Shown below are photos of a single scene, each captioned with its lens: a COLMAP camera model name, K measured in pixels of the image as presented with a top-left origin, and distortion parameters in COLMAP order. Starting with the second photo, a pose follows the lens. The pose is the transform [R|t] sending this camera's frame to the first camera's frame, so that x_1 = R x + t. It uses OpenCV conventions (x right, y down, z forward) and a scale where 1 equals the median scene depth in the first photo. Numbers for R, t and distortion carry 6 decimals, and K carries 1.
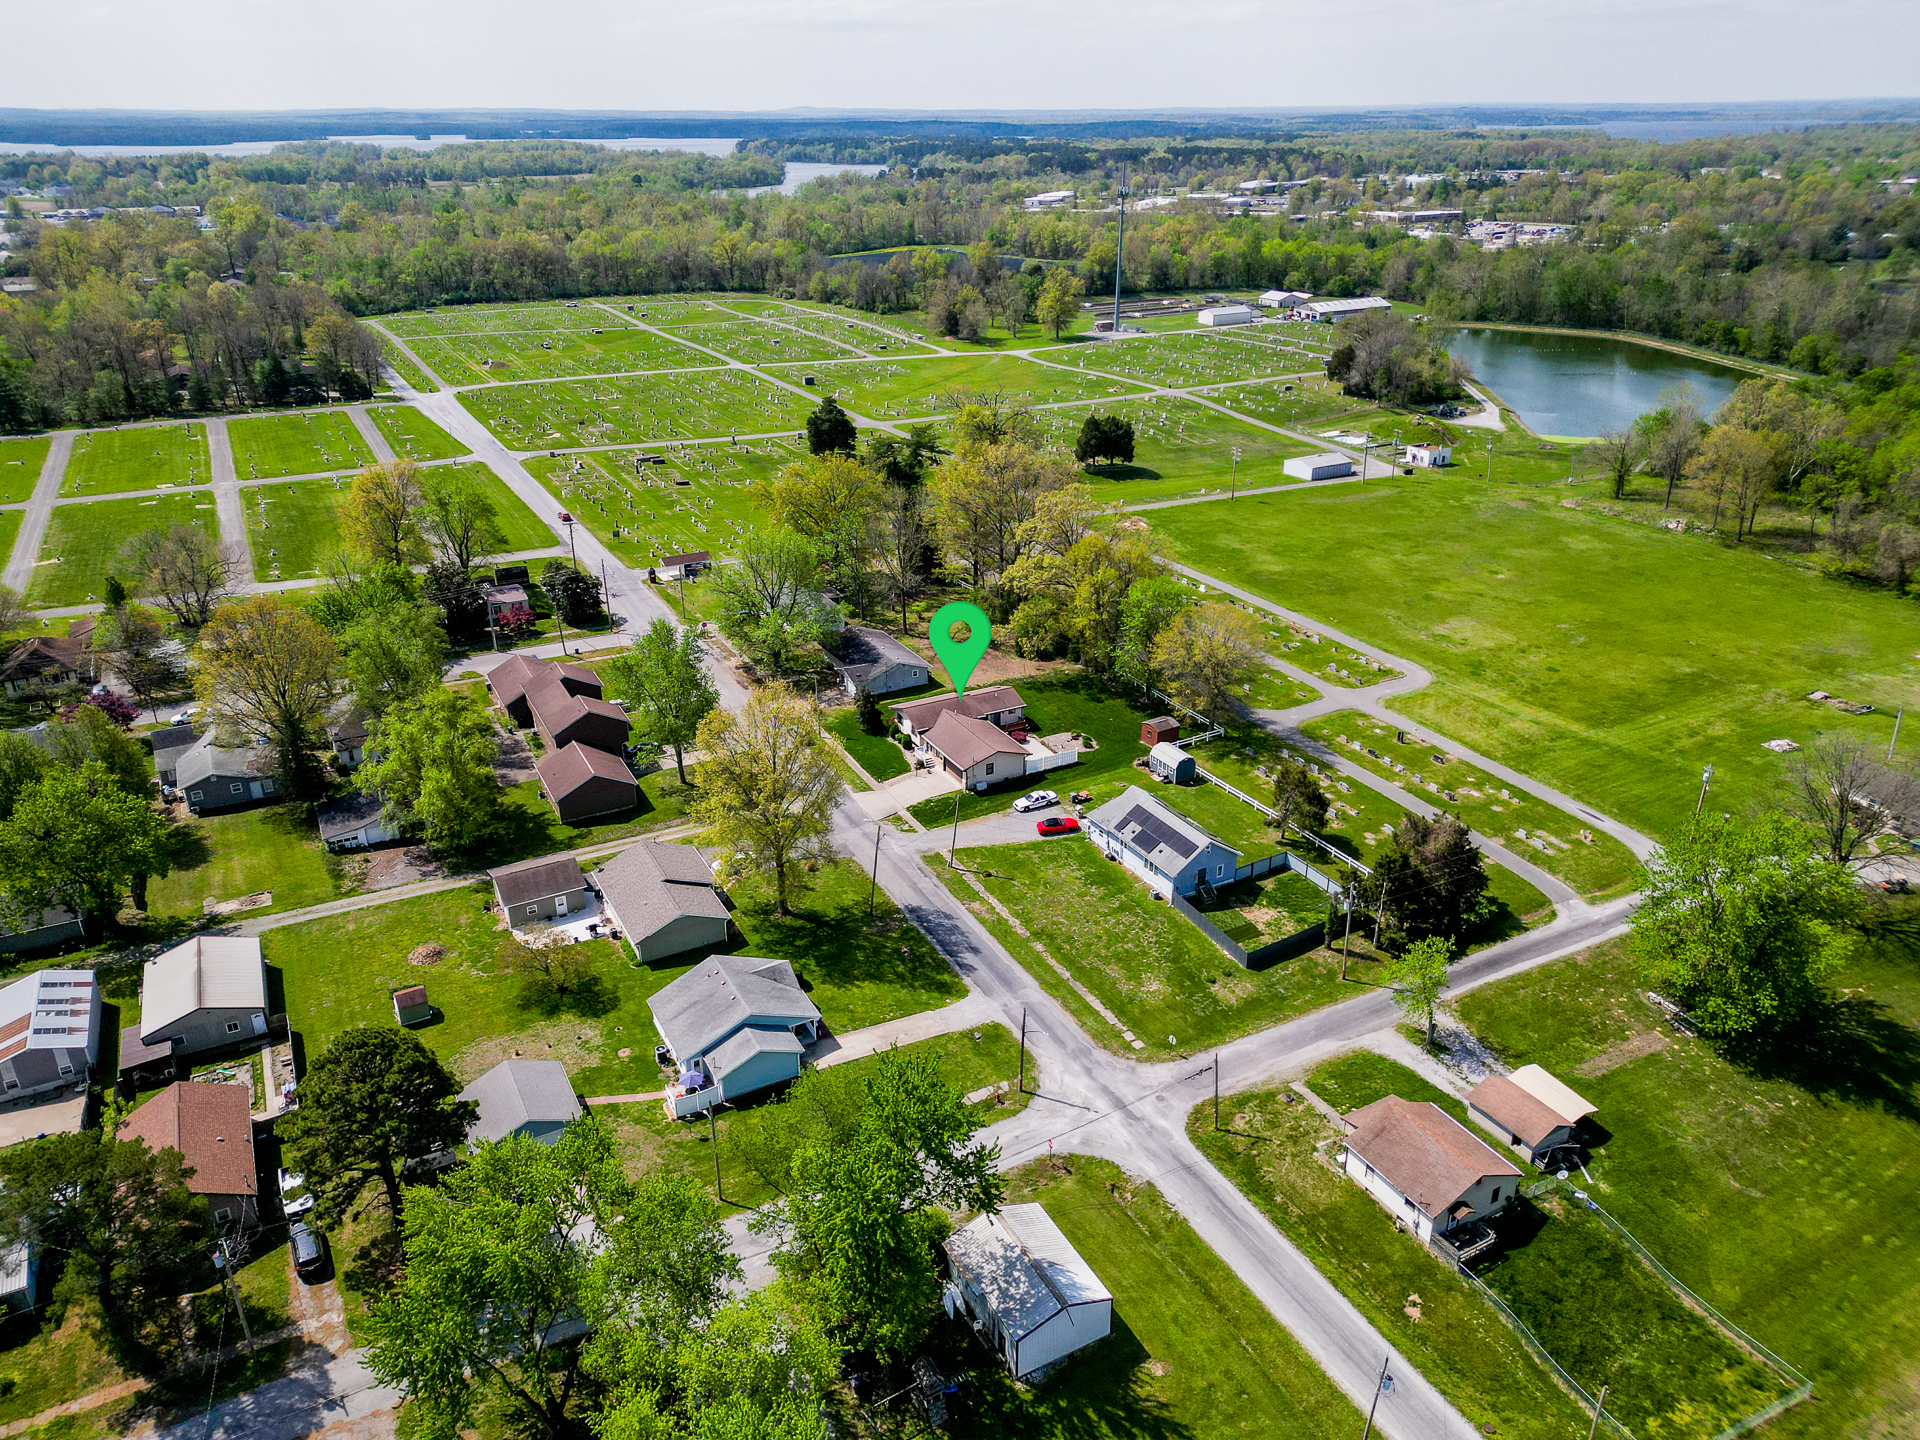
lens RADIAL K [[1362.6, 0, 963.9], [0, 1362.6, 712.4], [0, 0, 1]] dist [0.065881, -0.066379]
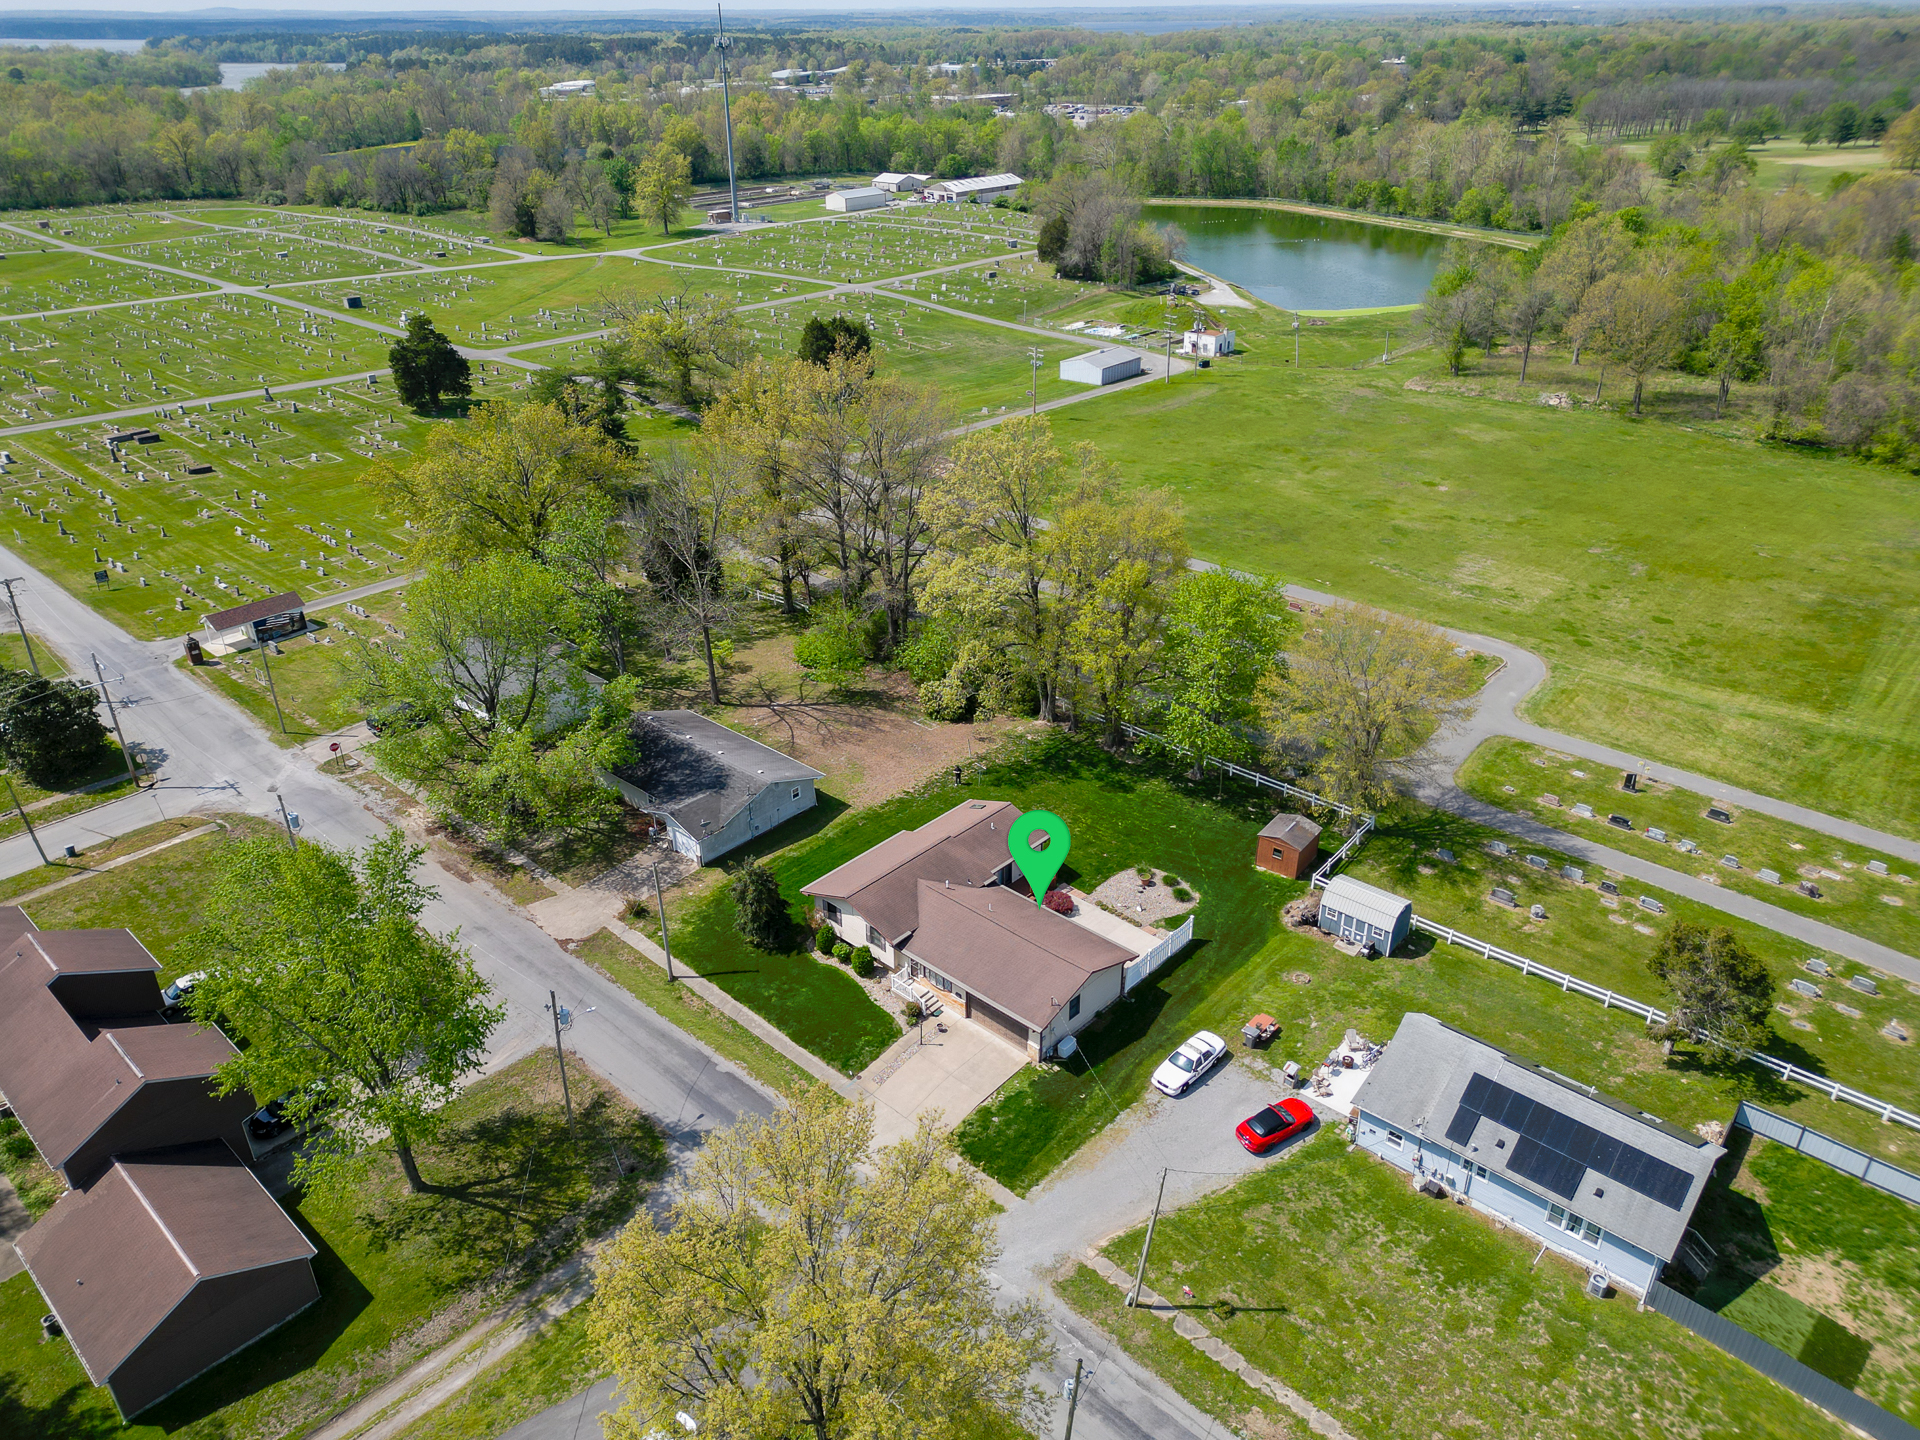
lens RADIAL K [[1349.7, 0, 960.0], [0, 1349.7, 720.0], [0, 0, 1]] dist [0.062132, -0.062406]
pose [[0.942313, -0.157686, 0.295264, -0.107872], [0.138816, 0.986753, 0.083953, -0.078838], [-0.304590, -0.038123, 0.951720, 0.393153]]
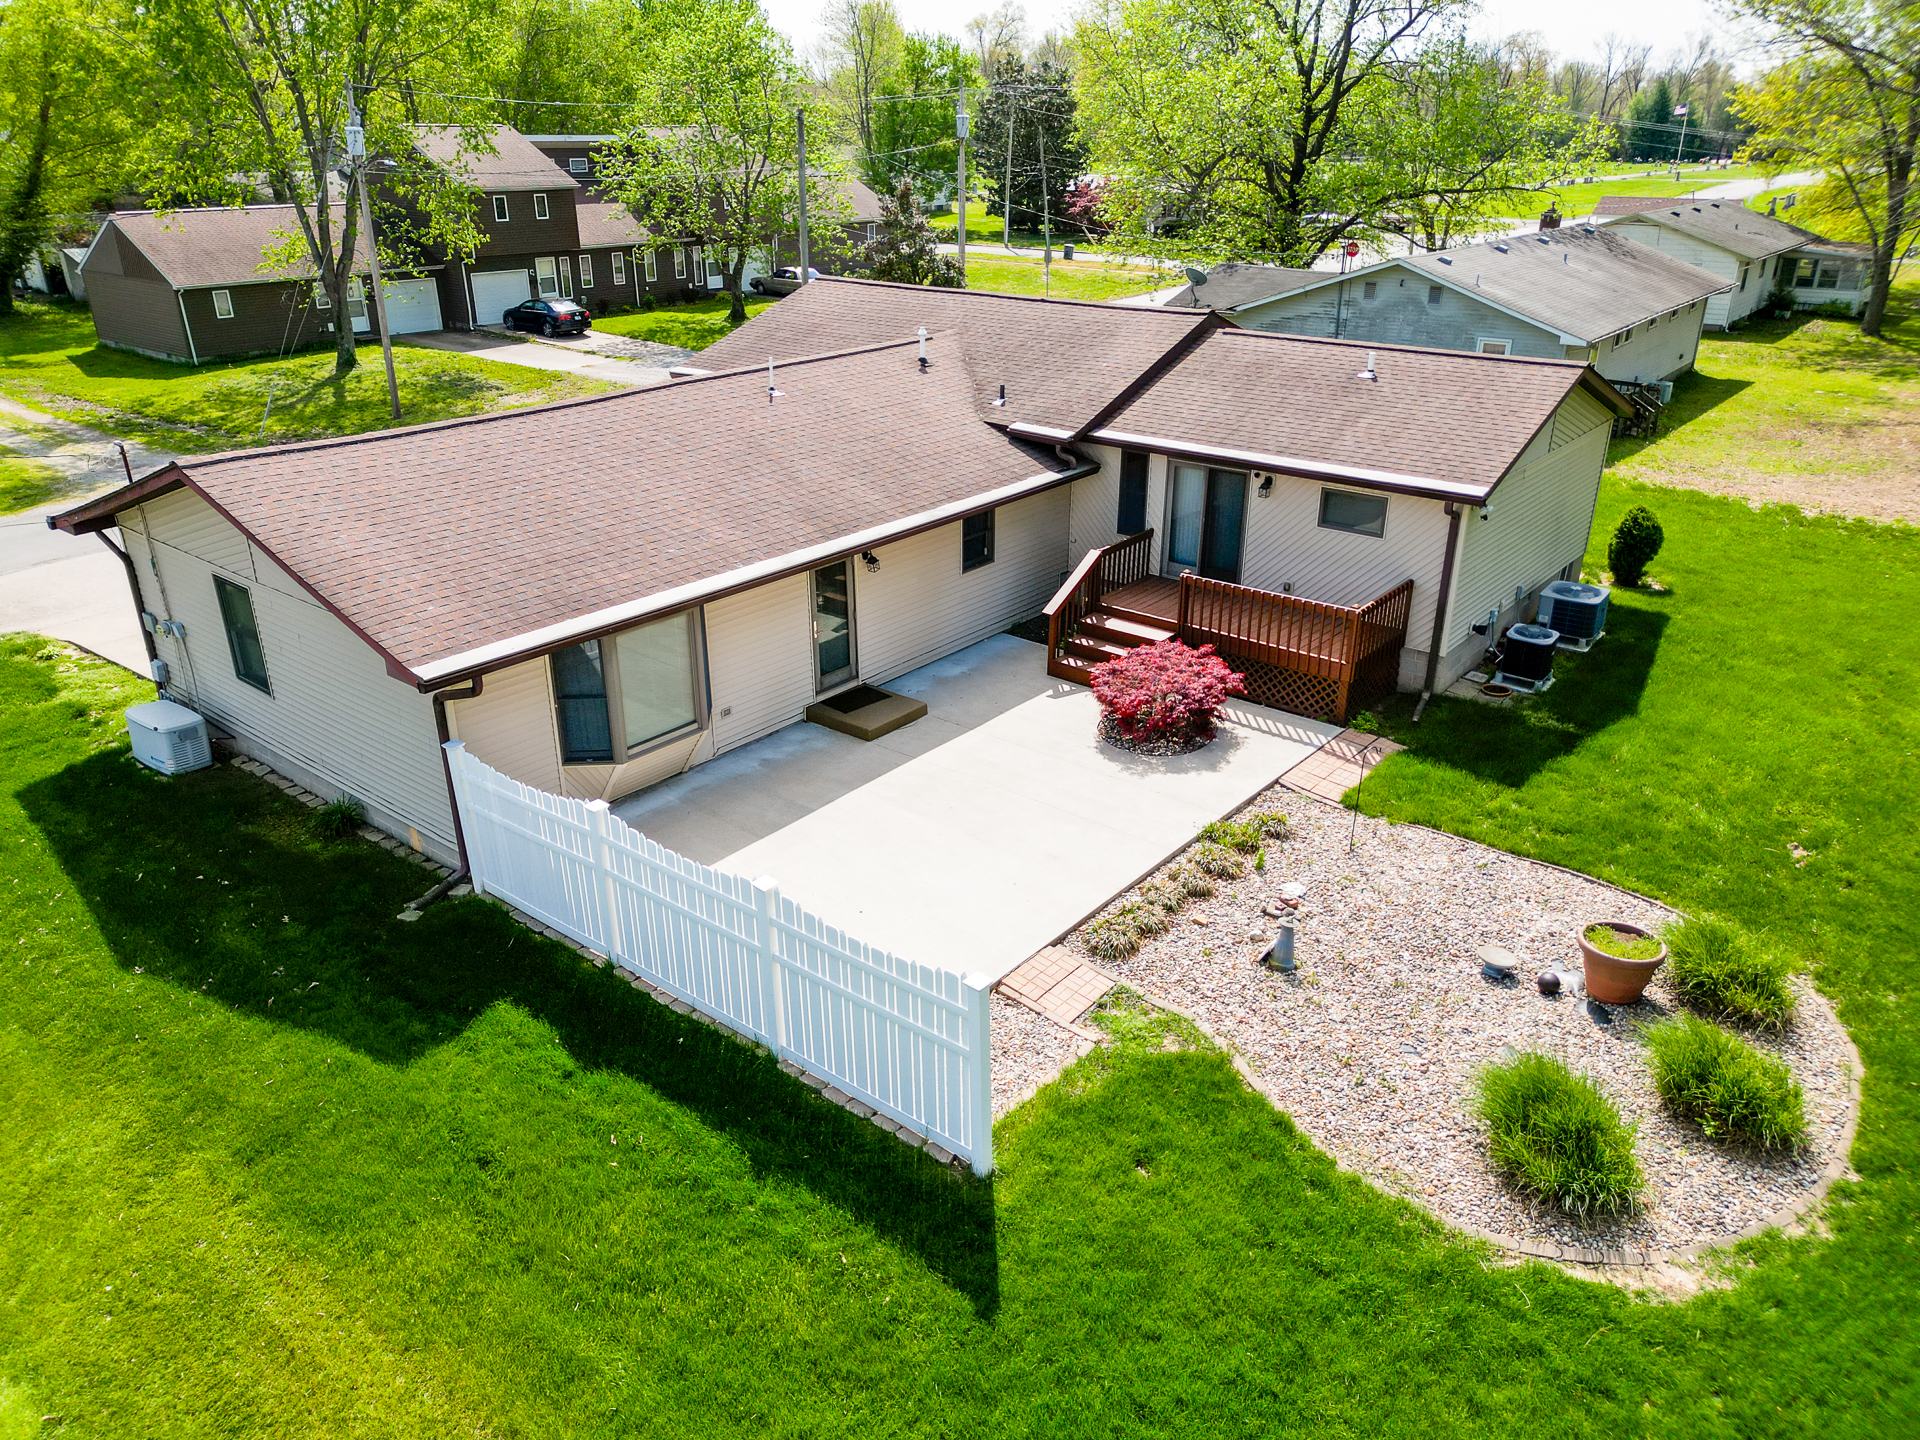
lens RADIAL K [[1349.7, 0, 960.0], [0, 1349.7, 720.0], [0, 0, 1]] dist [0.062132, -0.062406]
pose [[0.389822, 0.375608, -0.840807, 0.097248], [-0.377498, 0.897976, 0.226128, 0.001177], [0.839961, 0.229253, 0.491842, 0.717577]]
